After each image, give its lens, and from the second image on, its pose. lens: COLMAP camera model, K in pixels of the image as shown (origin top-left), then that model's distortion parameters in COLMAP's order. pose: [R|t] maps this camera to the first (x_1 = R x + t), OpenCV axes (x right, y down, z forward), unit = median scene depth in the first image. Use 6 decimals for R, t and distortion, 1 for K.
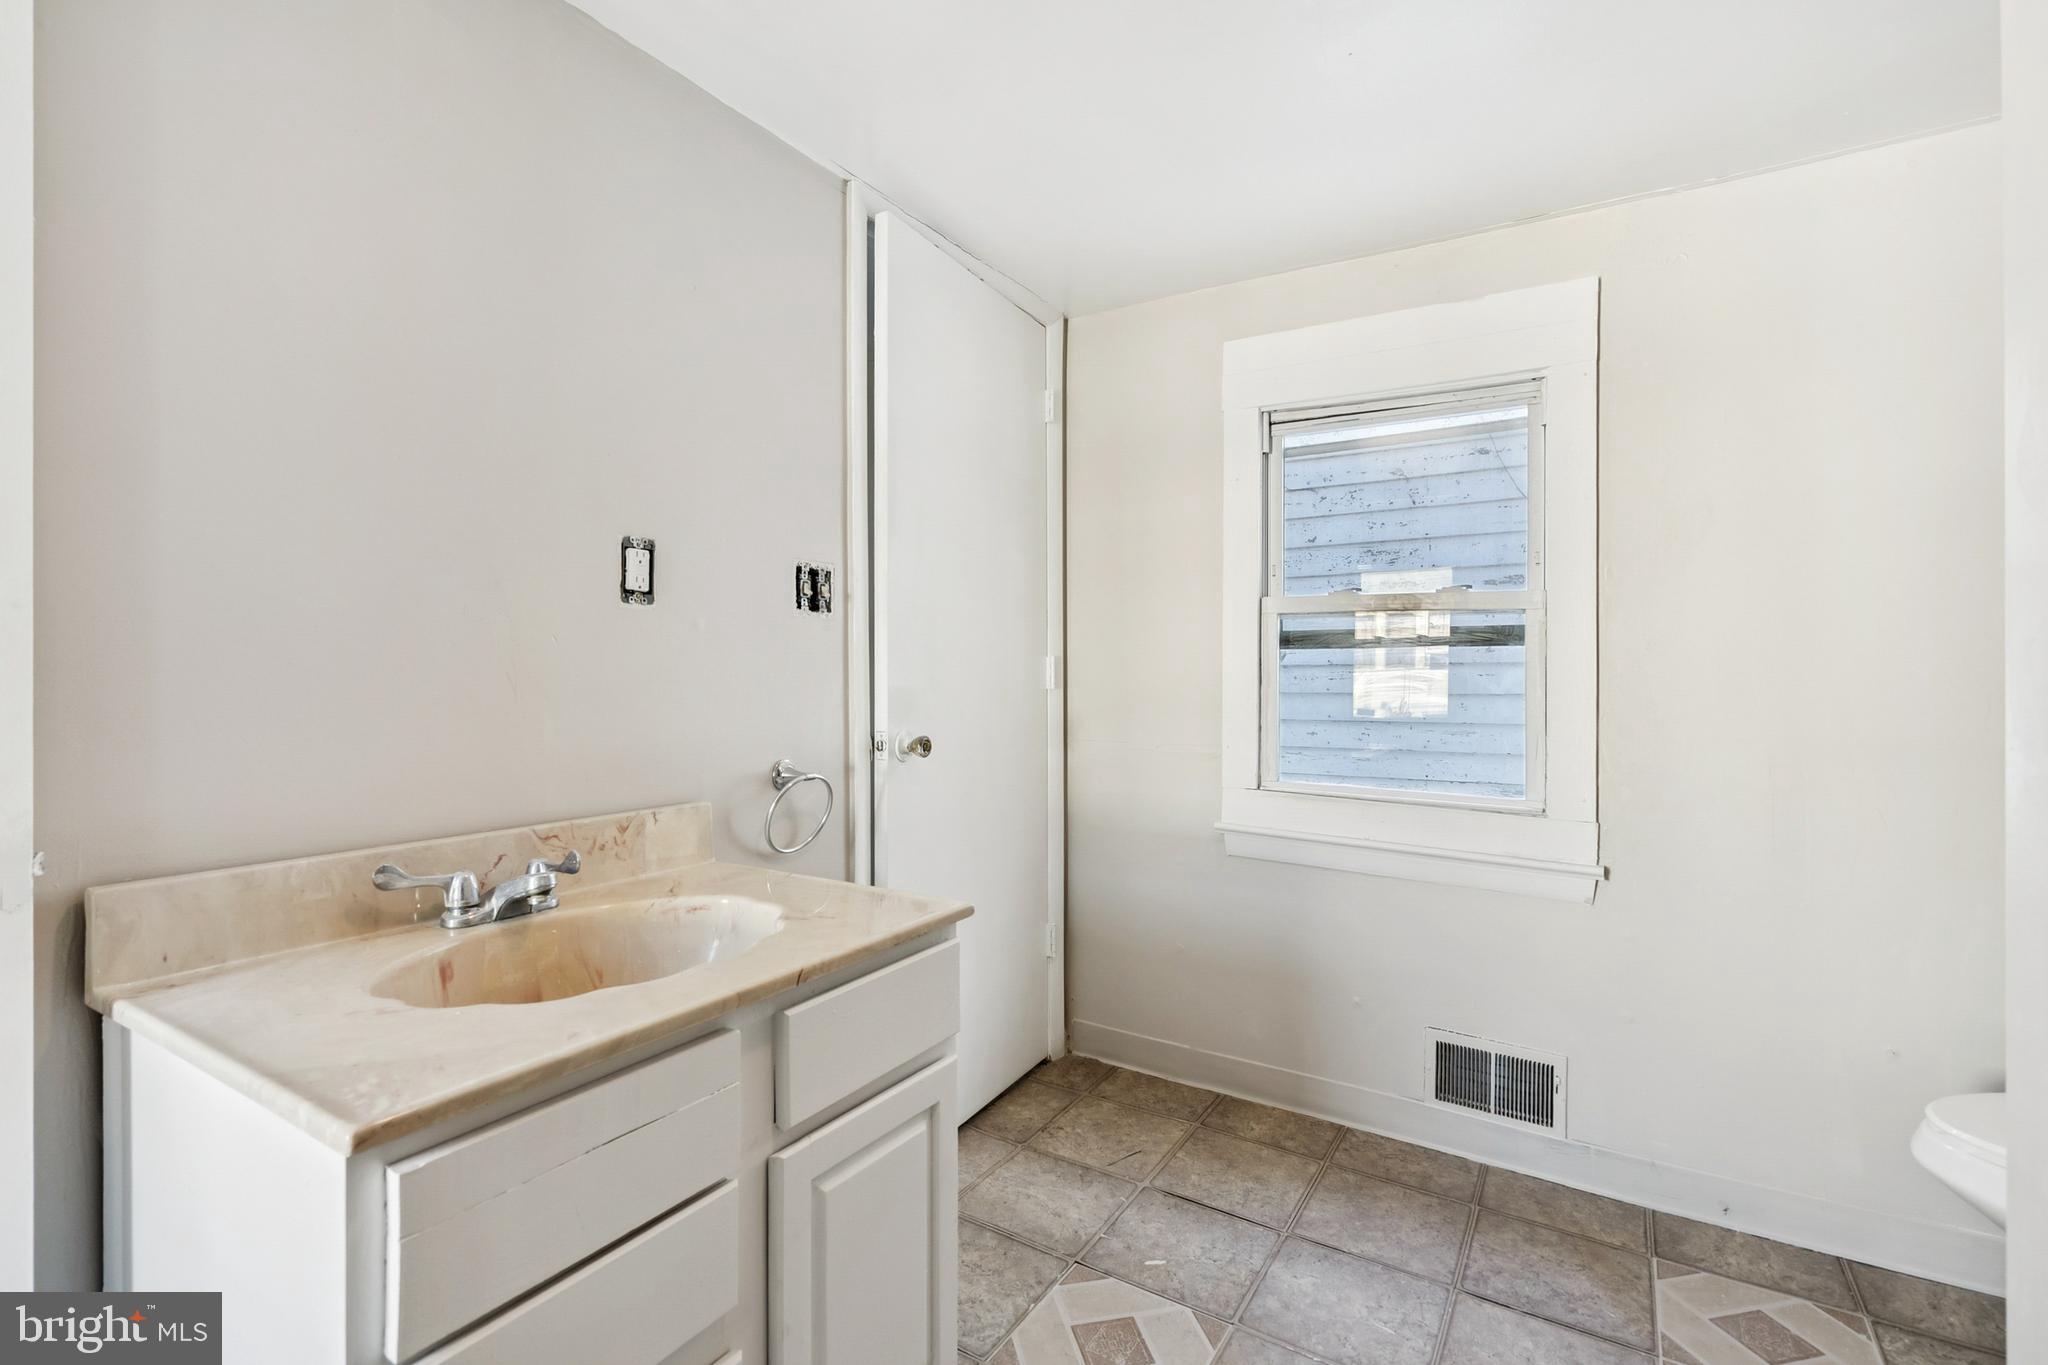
lens RADIAL K [[948.4, 0, 1021.6], [0, 948.4, 675.2], [0, 0, 1]] dist [0.000239, 0.000332]
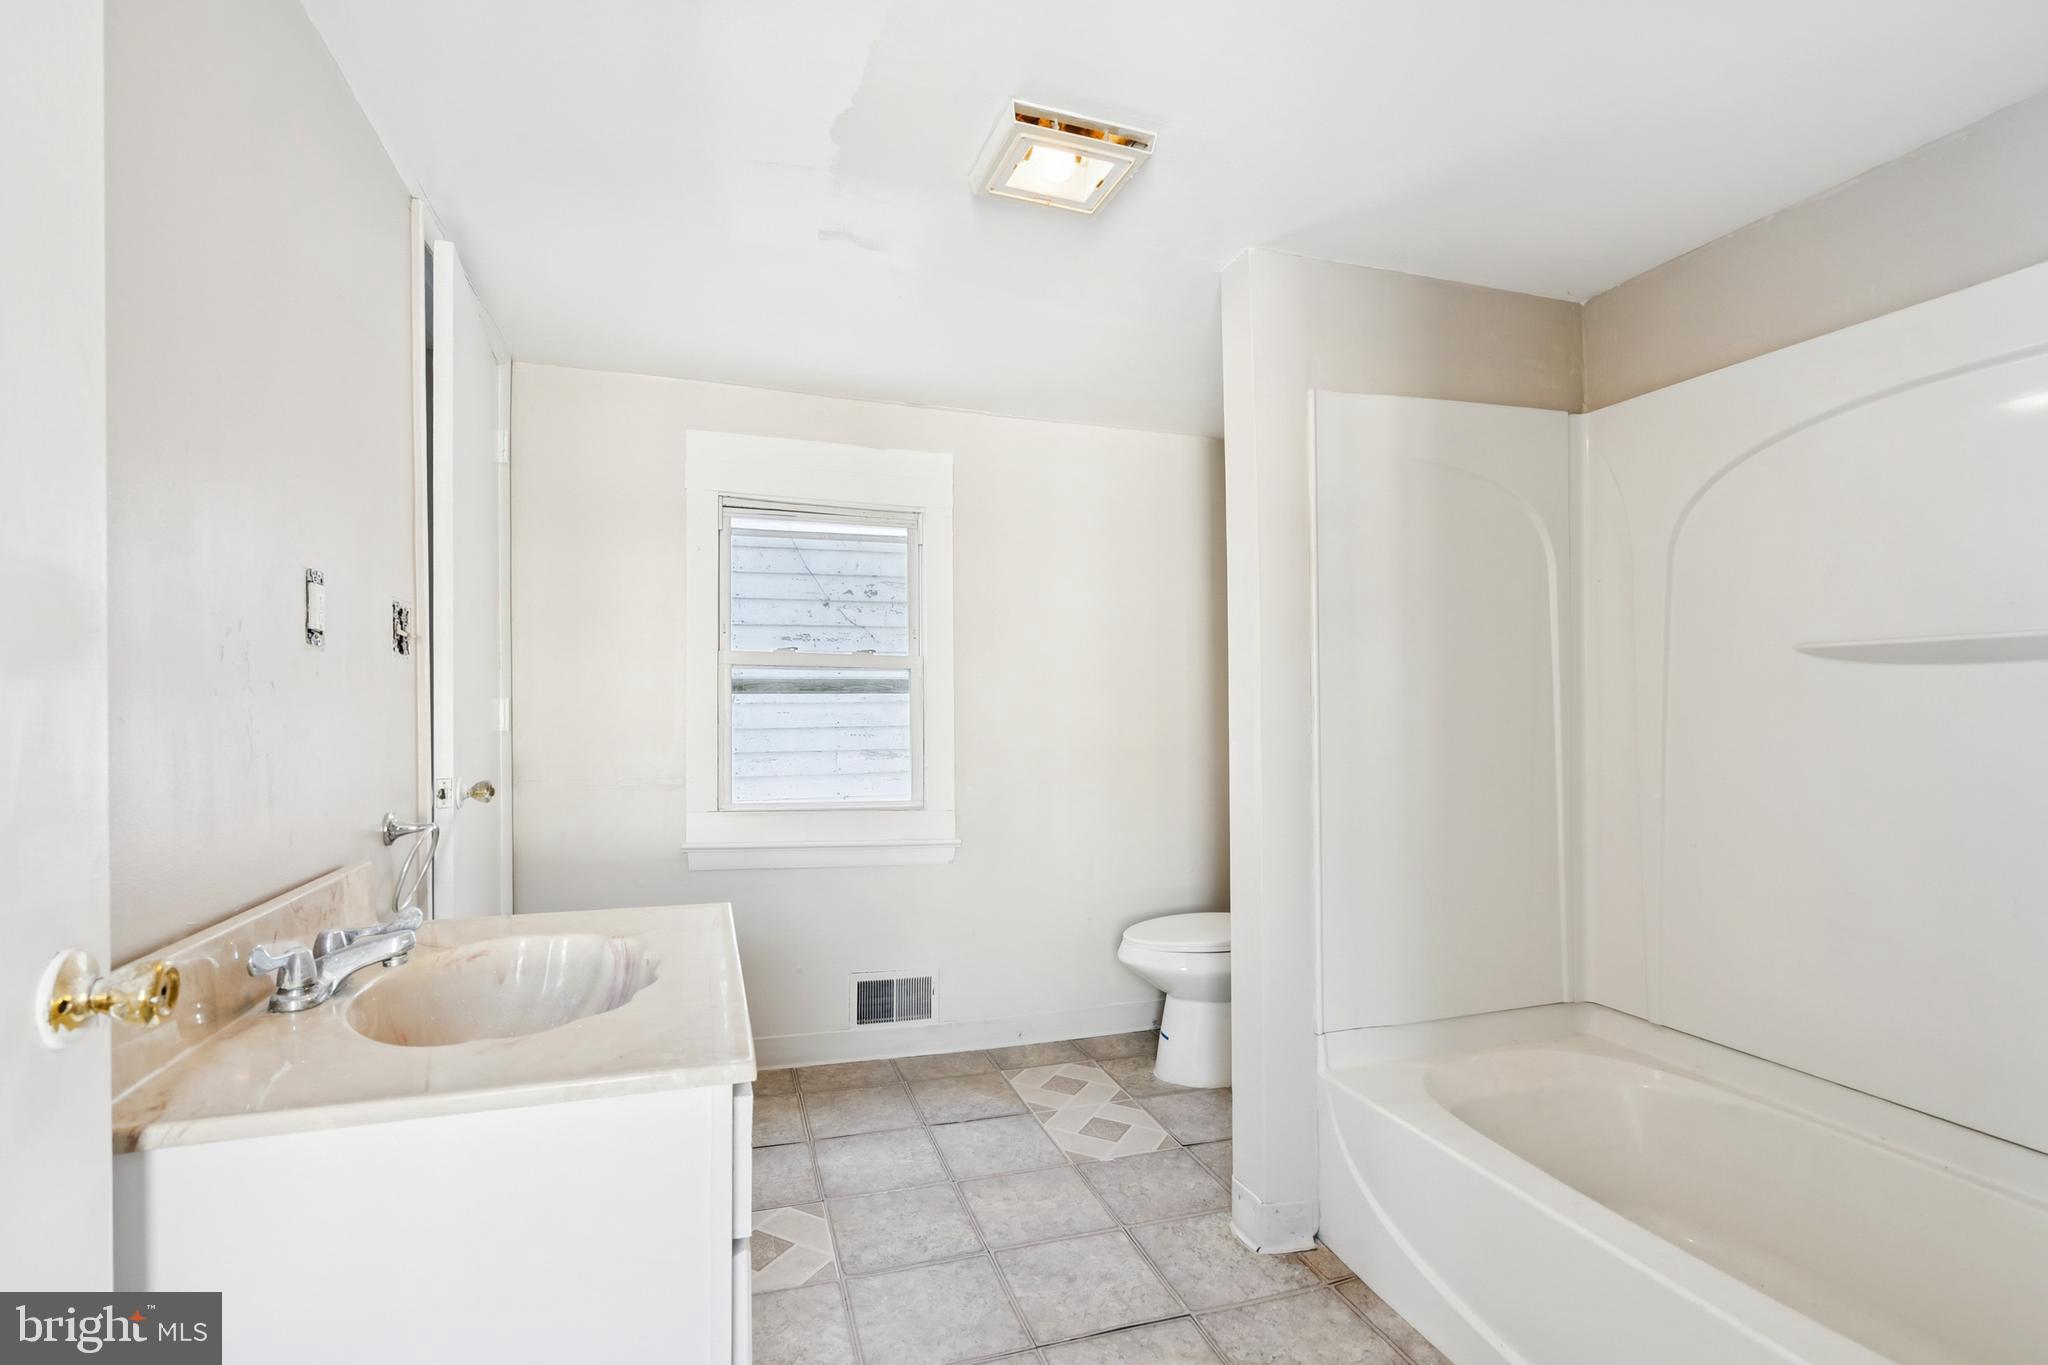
lens RADIAL K [[952.2, 0, 1015.3], [0, 952.2, 698.2], [0, 0, 1]] dist [-0.000107, 0.000190]
pose [[0.636445, 0.005450, 0.771303, -0.525875], [0.003586, 0.999943, -0.010025, -0.010224], [-0.771314, 0.009146, 0.636389, -0.059590]]
